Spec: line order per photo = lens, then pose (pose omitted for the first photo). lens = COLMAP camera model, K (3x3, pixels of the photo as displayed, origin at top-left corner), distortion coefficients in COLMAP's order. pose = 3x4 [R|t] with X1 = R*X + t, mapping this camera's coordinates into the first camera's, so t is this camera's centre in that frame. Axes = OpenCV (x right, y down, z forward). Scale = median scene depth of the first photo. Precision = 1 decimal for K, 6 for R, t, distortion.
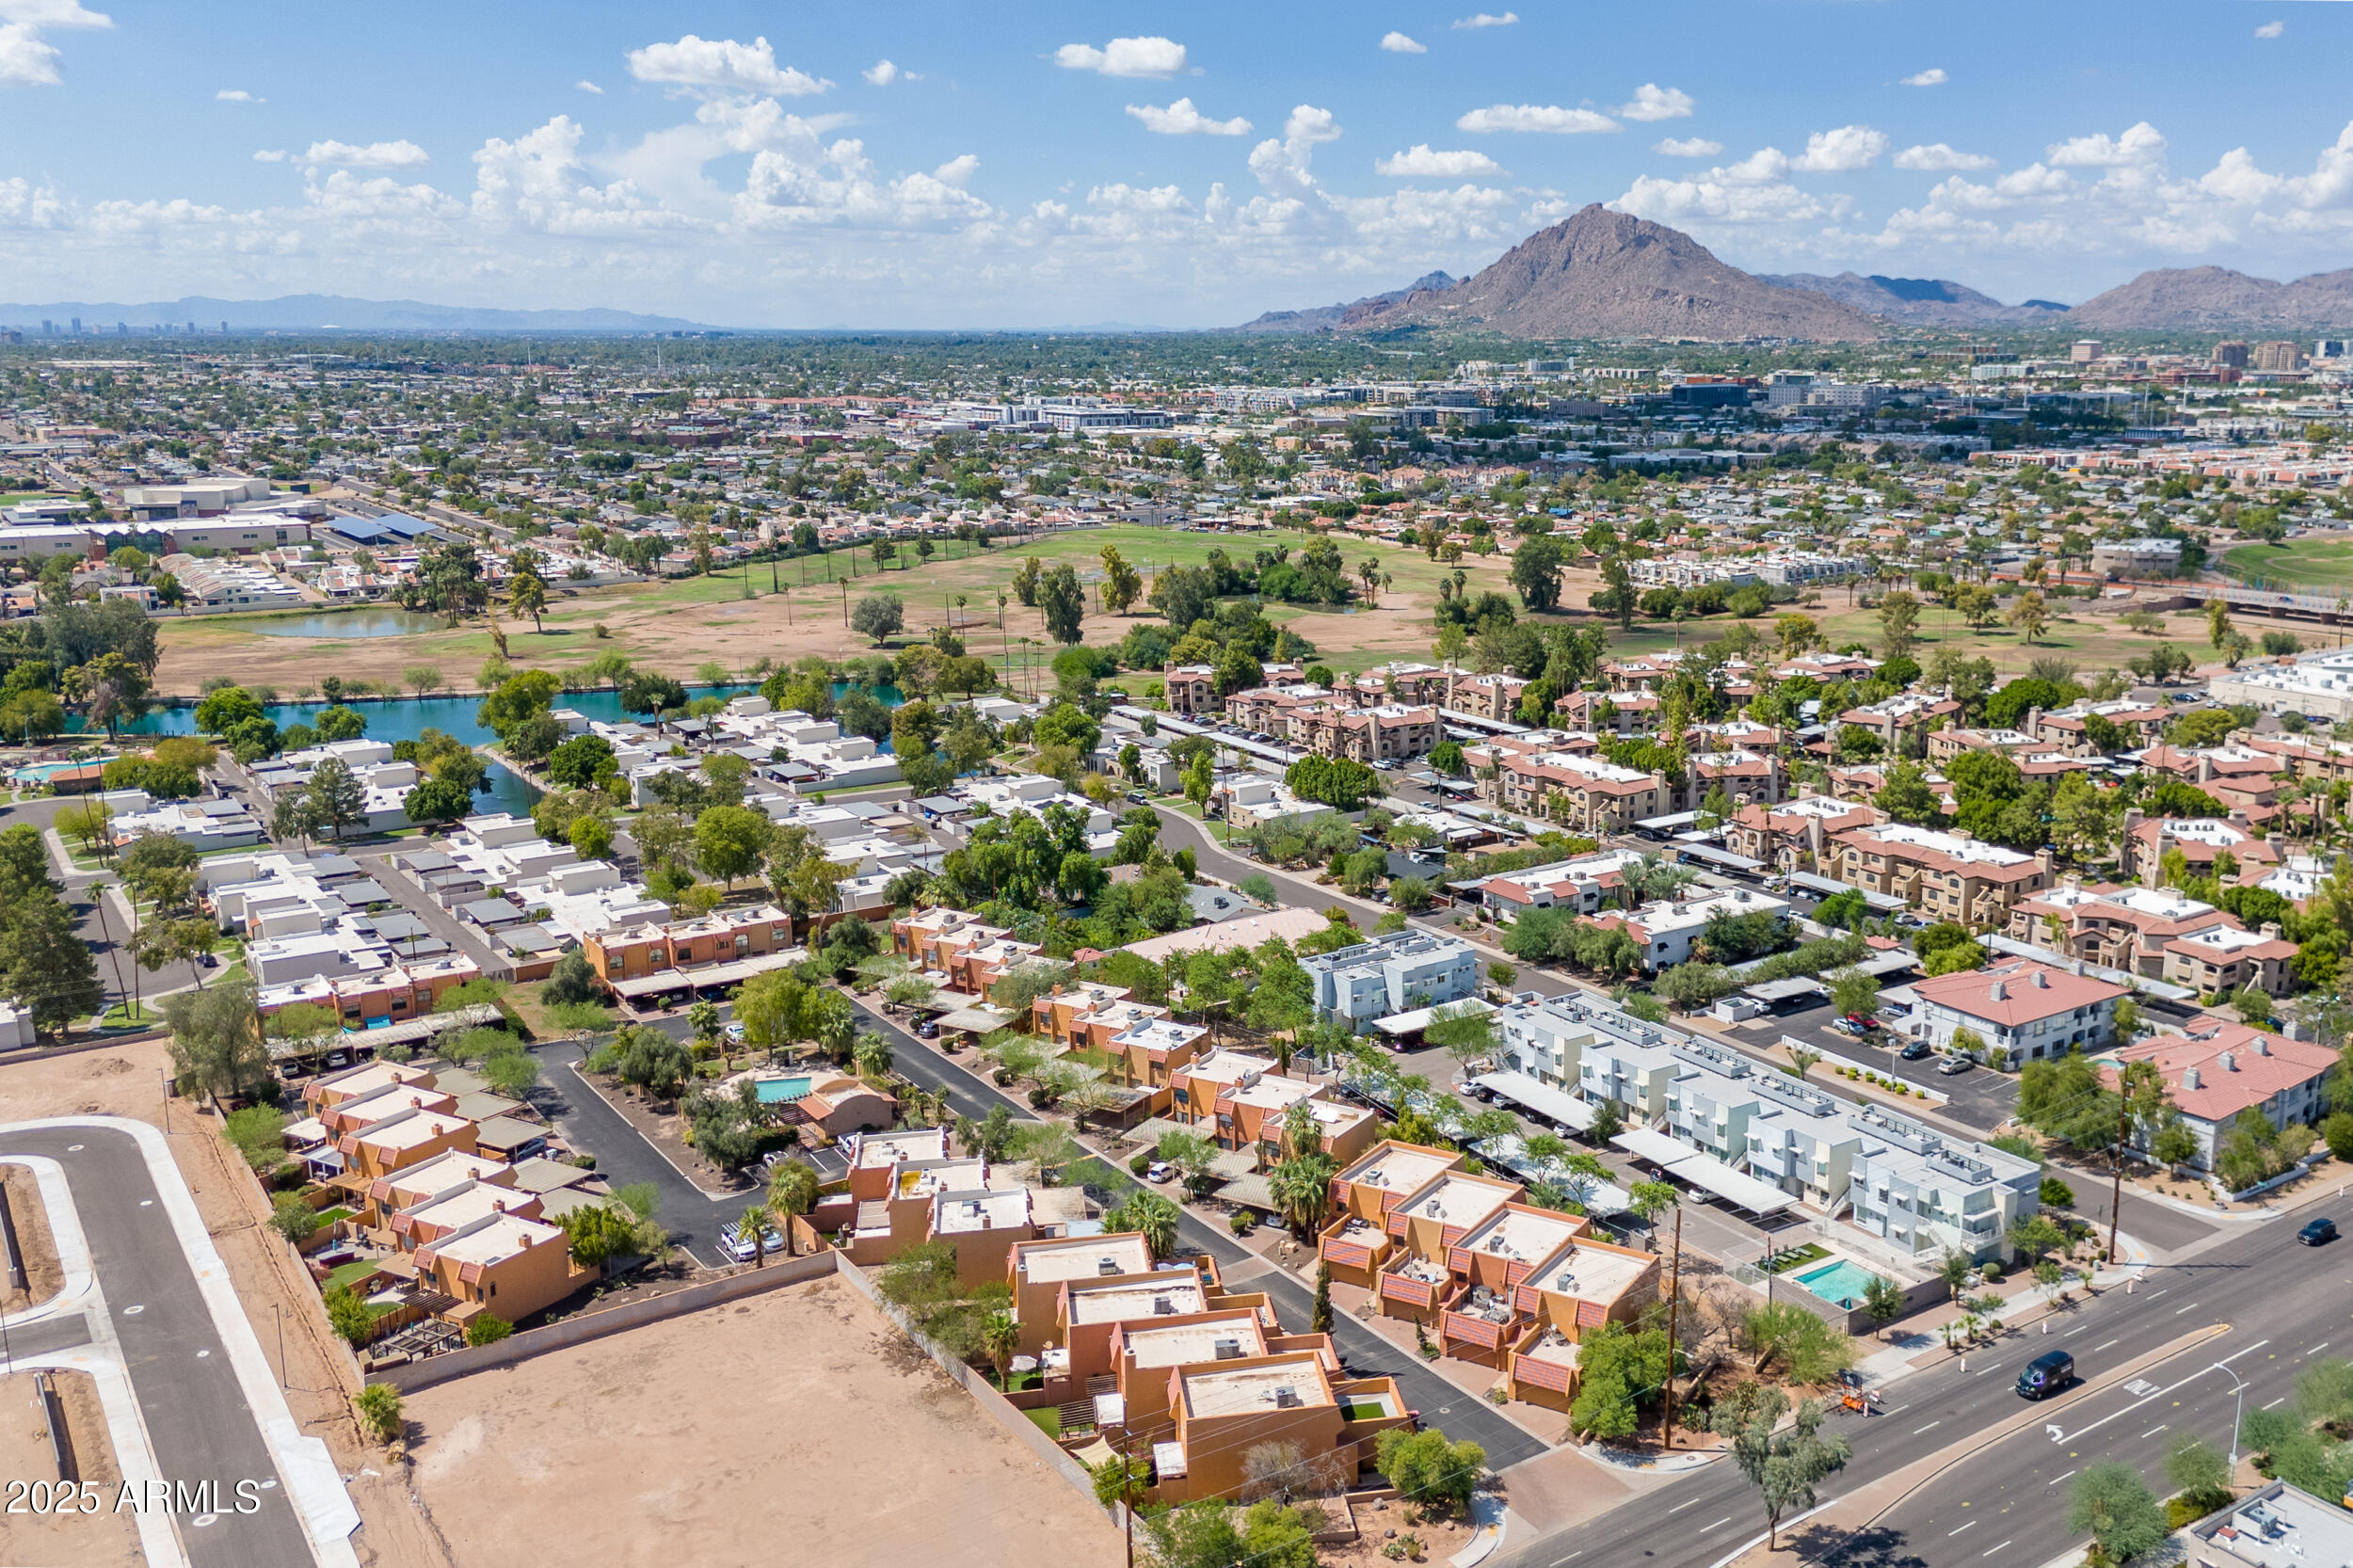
lens RADIAL K [[2063.7, 0, 1395.5], [0, 2063.7, 778.8], [0, 0, 1]] dist [0.120297, -0.184933]
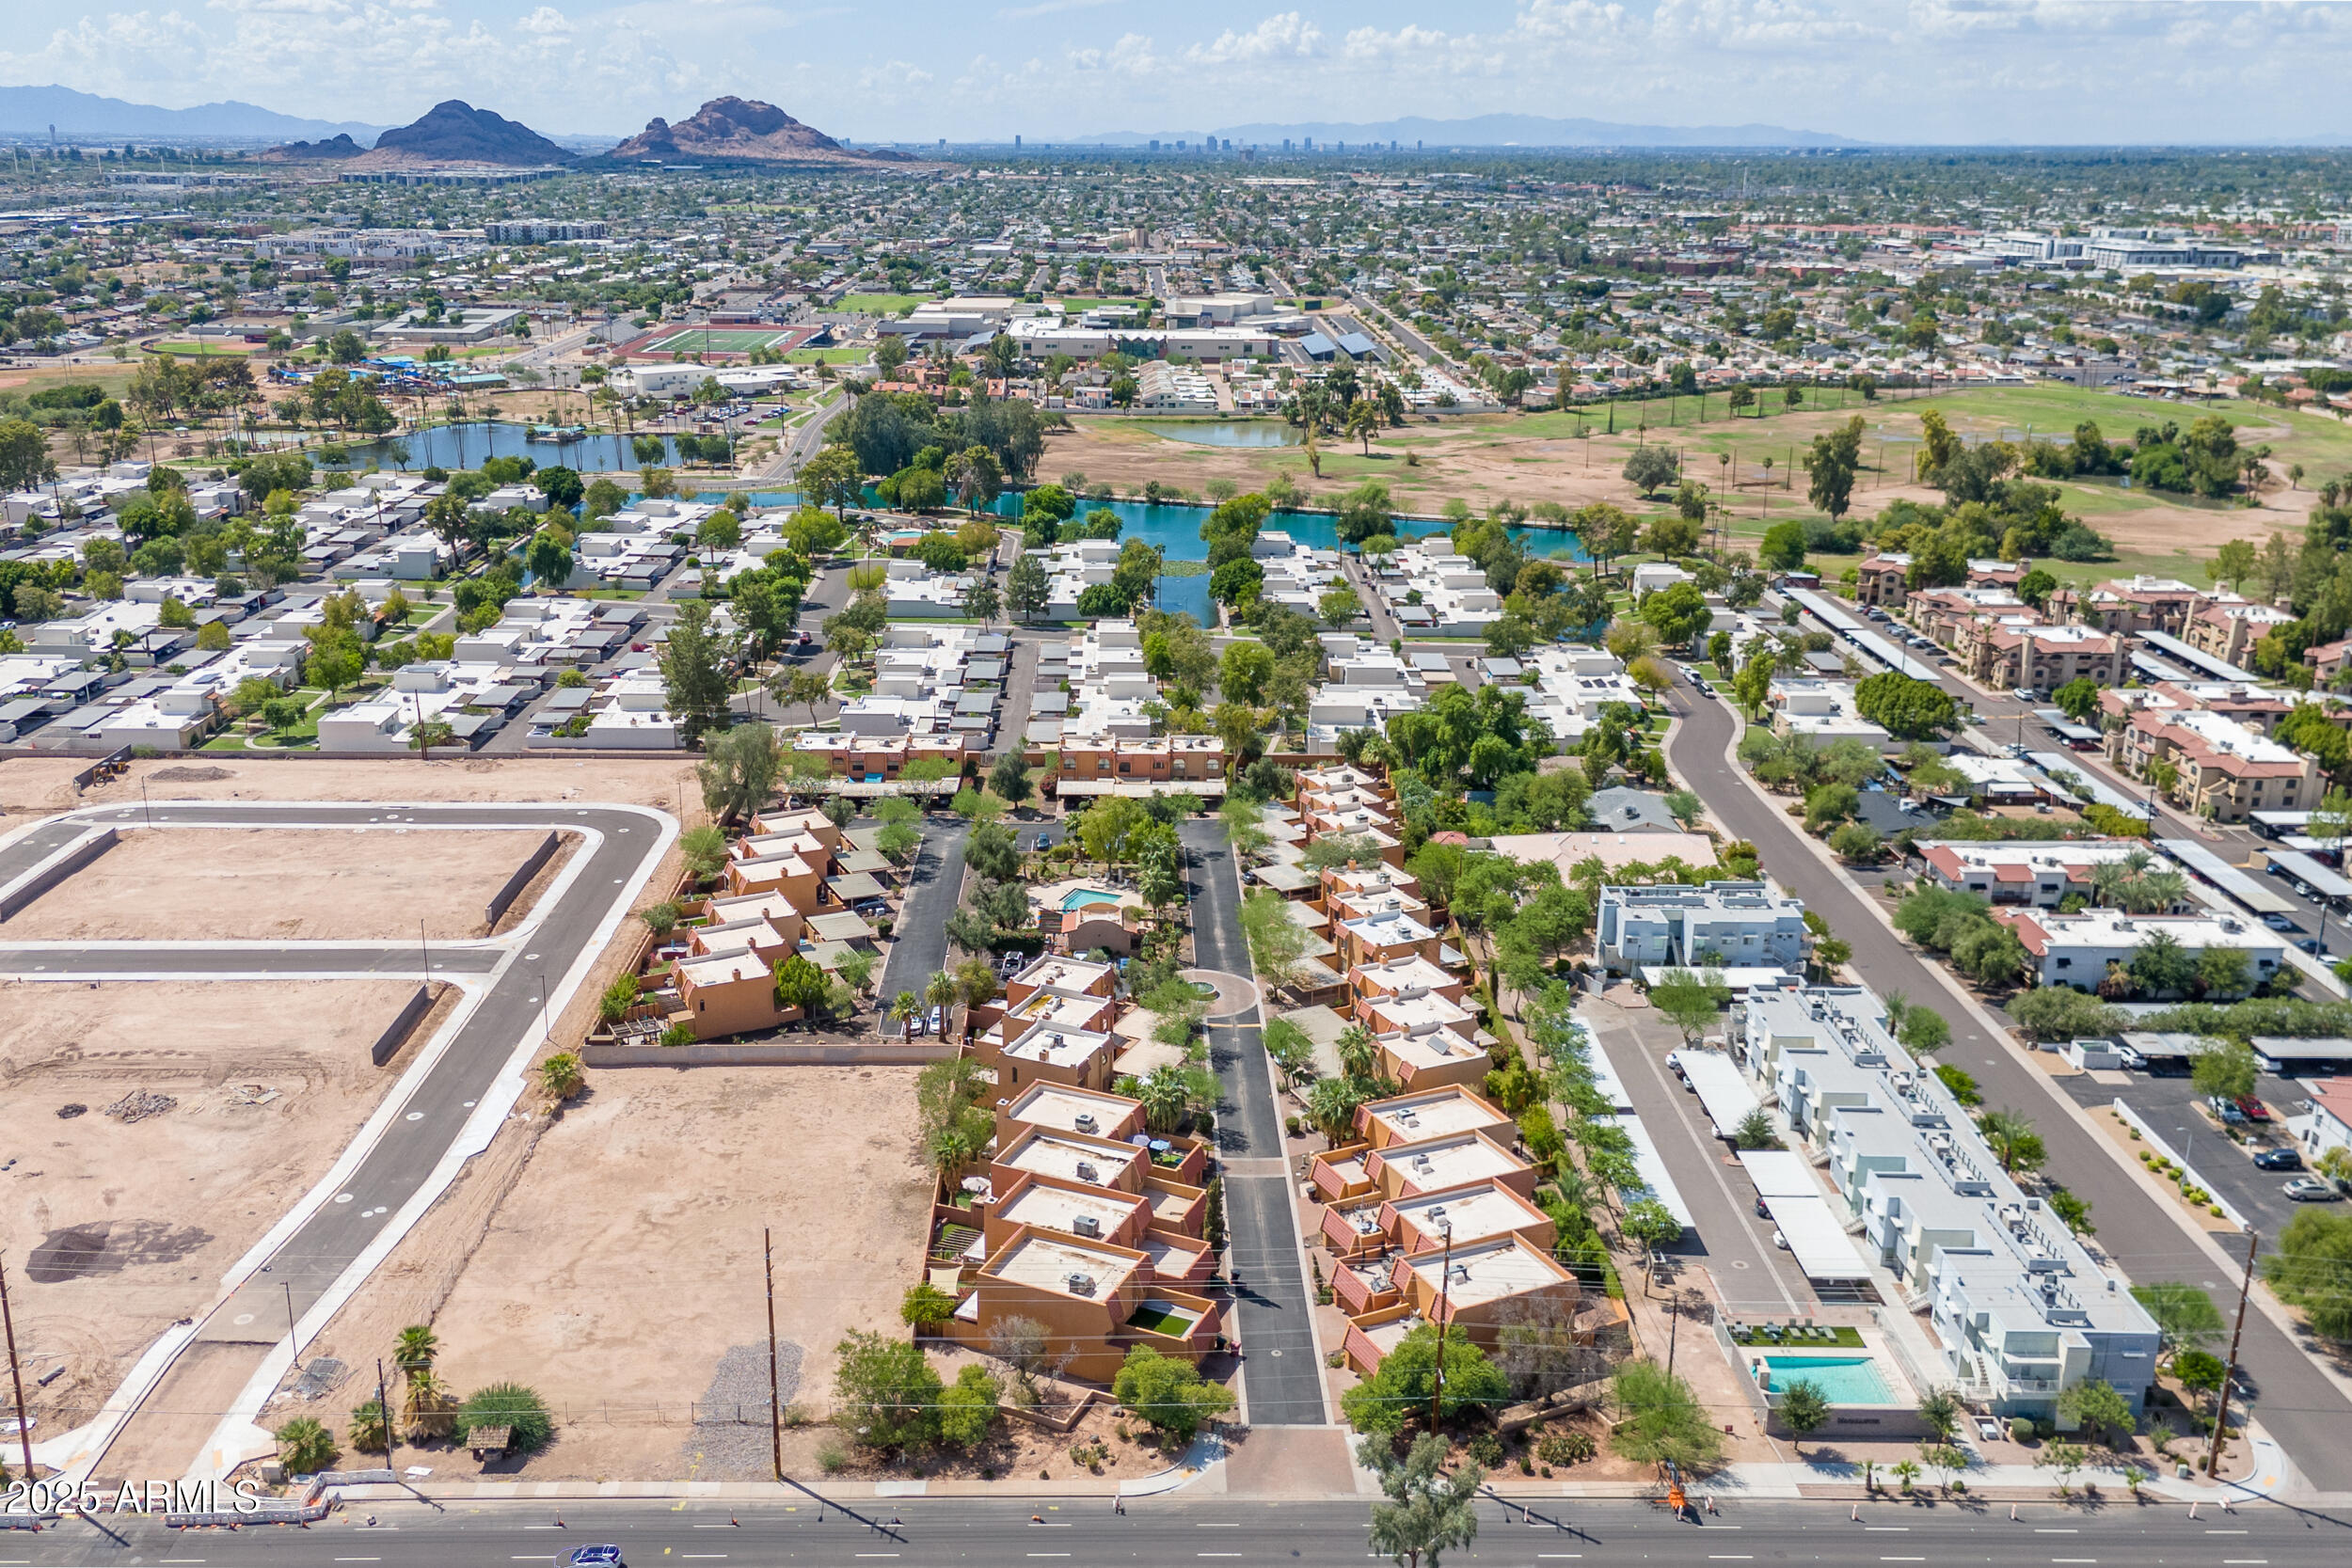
lens RADIAL K [[2068.0, 0, 1176.0], [0, 2068.0, 784.0], [0, 0, 1]] dist [0.115036, -0.195671]
pose [[0.810198, 0.178548, -0.558300, 0.290942], [-0.130374, 0.983511, 0.125336, -0.047940], [0.571473, -0.028759, 0.820117, 0.100387]]
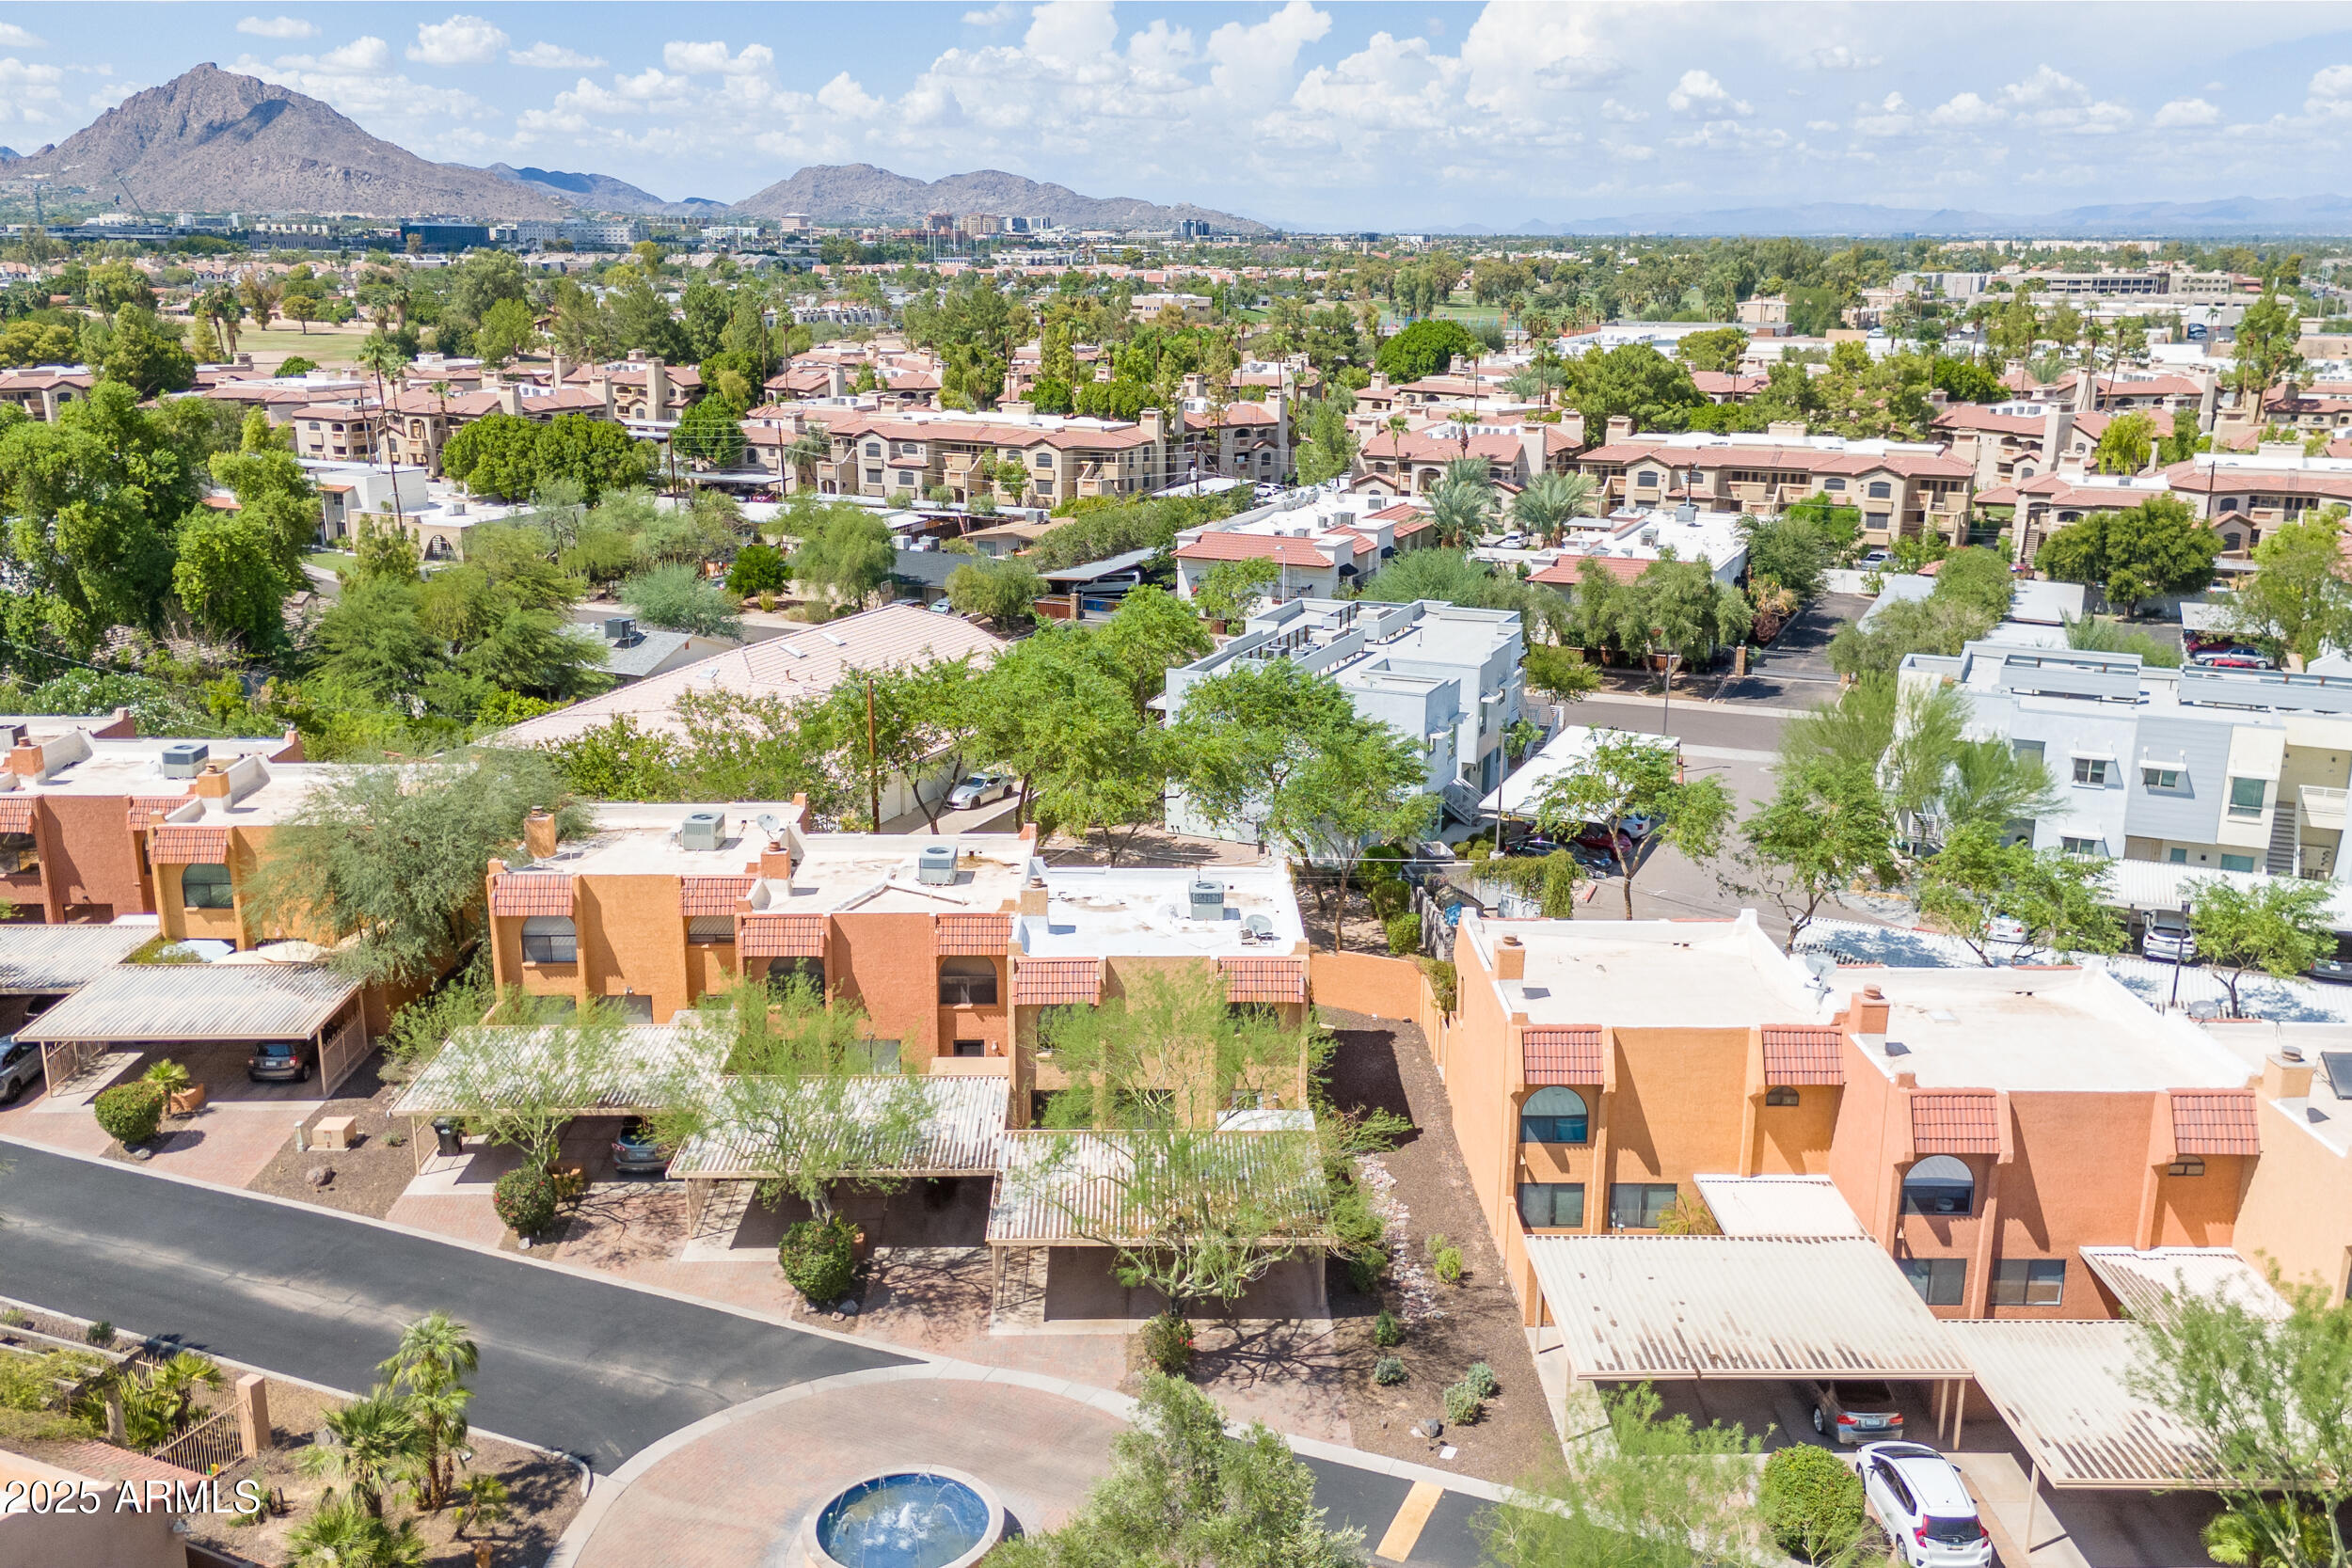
lens RADIAL K [[2029.1, 0, 1135.1], [0, 2029.1, 801.3], [0, 0, 1]] dist [0.104829, -0.159520]
pose [[0.872482, -0.126841, 0.471897, -0.194118], [0.102583, 0.991747, 0.076907, 0.075245], [-0.477758, -0.018691, 0.878293, 0.646224]]
